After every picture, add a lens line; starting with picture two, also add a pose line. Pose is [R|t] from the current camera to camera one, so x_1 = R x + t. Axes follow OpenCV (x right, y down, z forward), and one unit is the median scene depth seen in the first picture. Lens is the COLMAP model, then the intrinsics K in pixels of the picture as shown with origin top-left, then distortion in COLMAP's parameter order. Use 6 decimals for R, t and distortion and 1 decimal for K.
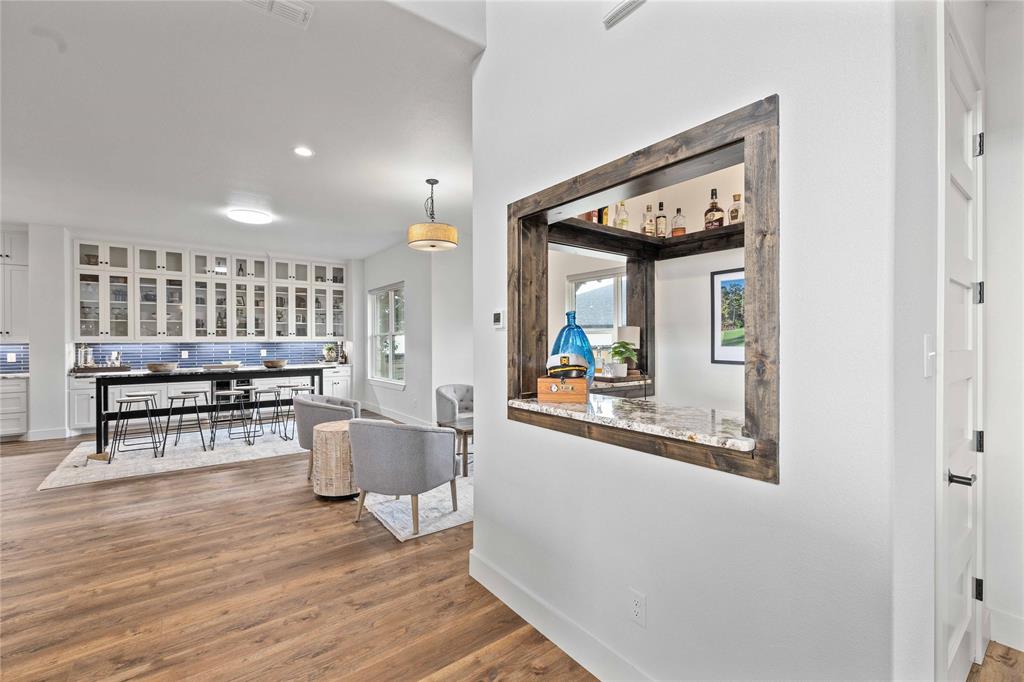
lens RADIAL K [[433.7, 0, 514.1], [0, 433.7, 345.0], [0, 0, 1]] dist [0.001251, 0.000310]
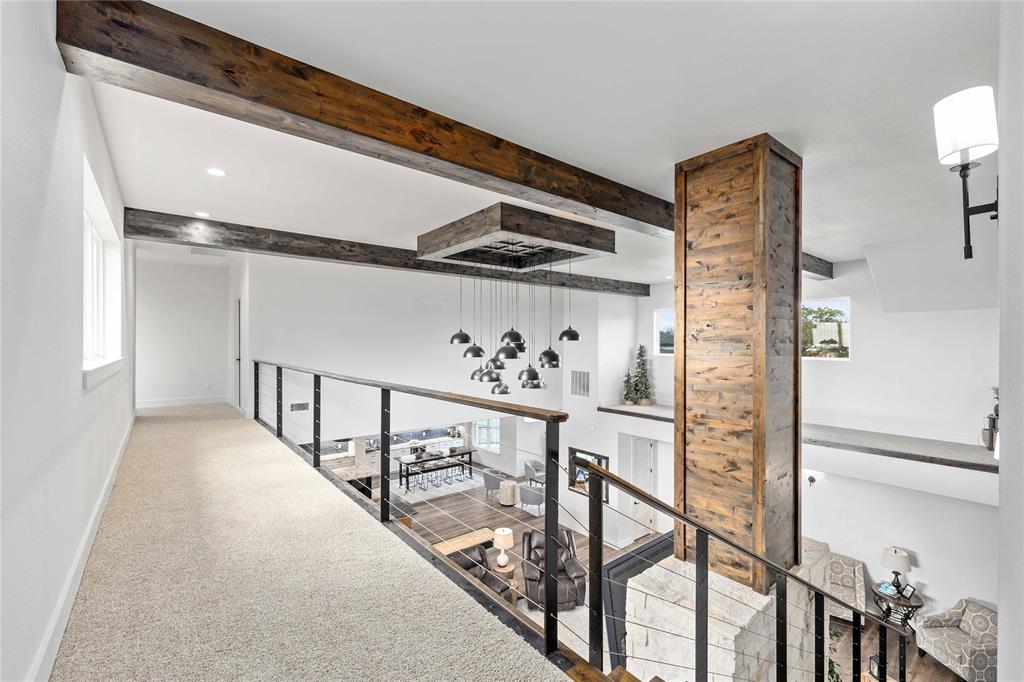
lens RADIAL K [[436.0, 0, 516.7], [0, 436.0, 337.5], [0, 0, 1]] dist [0.004555, 0.000656]
pose [[0.999330, 0.005061, 0.036245, -0.254744], [-0.004697, 0.999938, -0.010112, -0.486432], [-0.036294, 0.009935, 0.999292, -1.275309]]
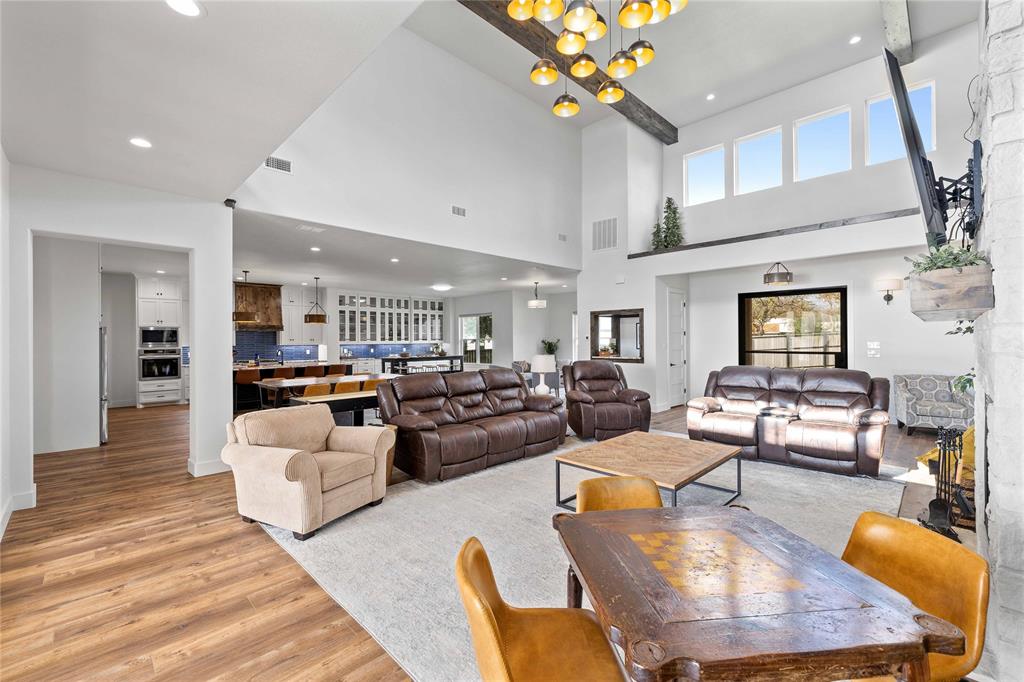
lens RADIAL K [[433.7, 0, 516.3], [0, 433.7, 343.9], [0, 0, 1]] dist [0.001251, 0.000310]
pose [[0.989356, -0.004819, 0.145435, -0.433736], [0.005401, 0.999979, -0.003608, 0.003328], [-0.145415, 0.004355, 0.989361, -0.998093]]
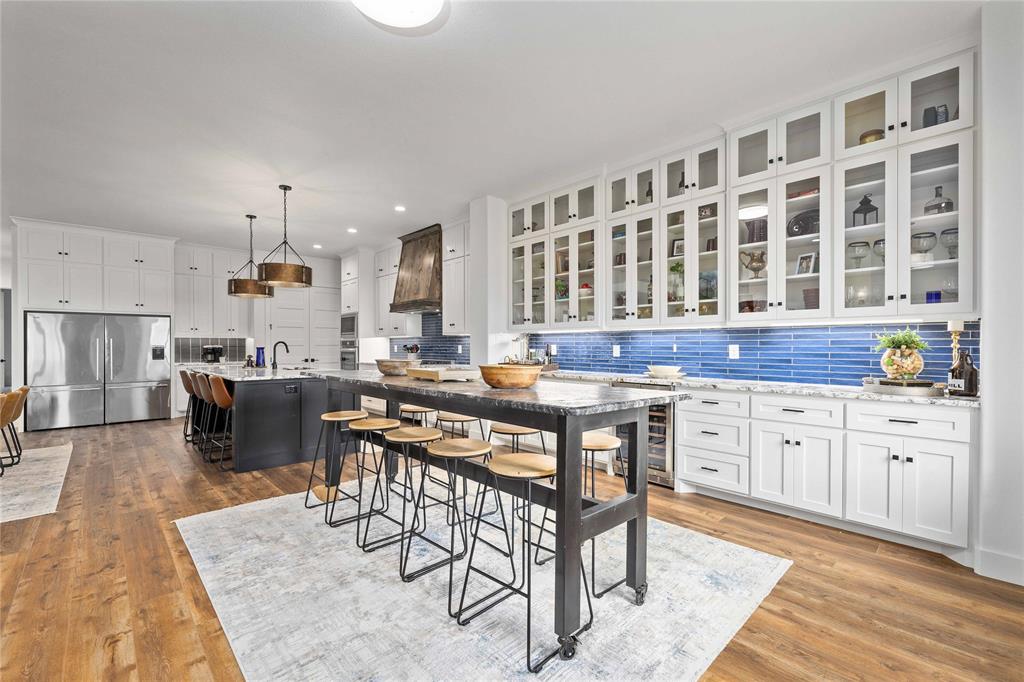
lens RADIAL K [[433.7, 0, 510.8], [0, 433.7, 345.8], [0, 0, 1]] dist [0.001251, 0.000310]
pose [[0.111712, 0.005244, -0.993727, -0.168575], [-0.010904, 0.999932, 0.004051, 0.014146], [0.993681, 0.010383, 0.111761, 0.820784]]
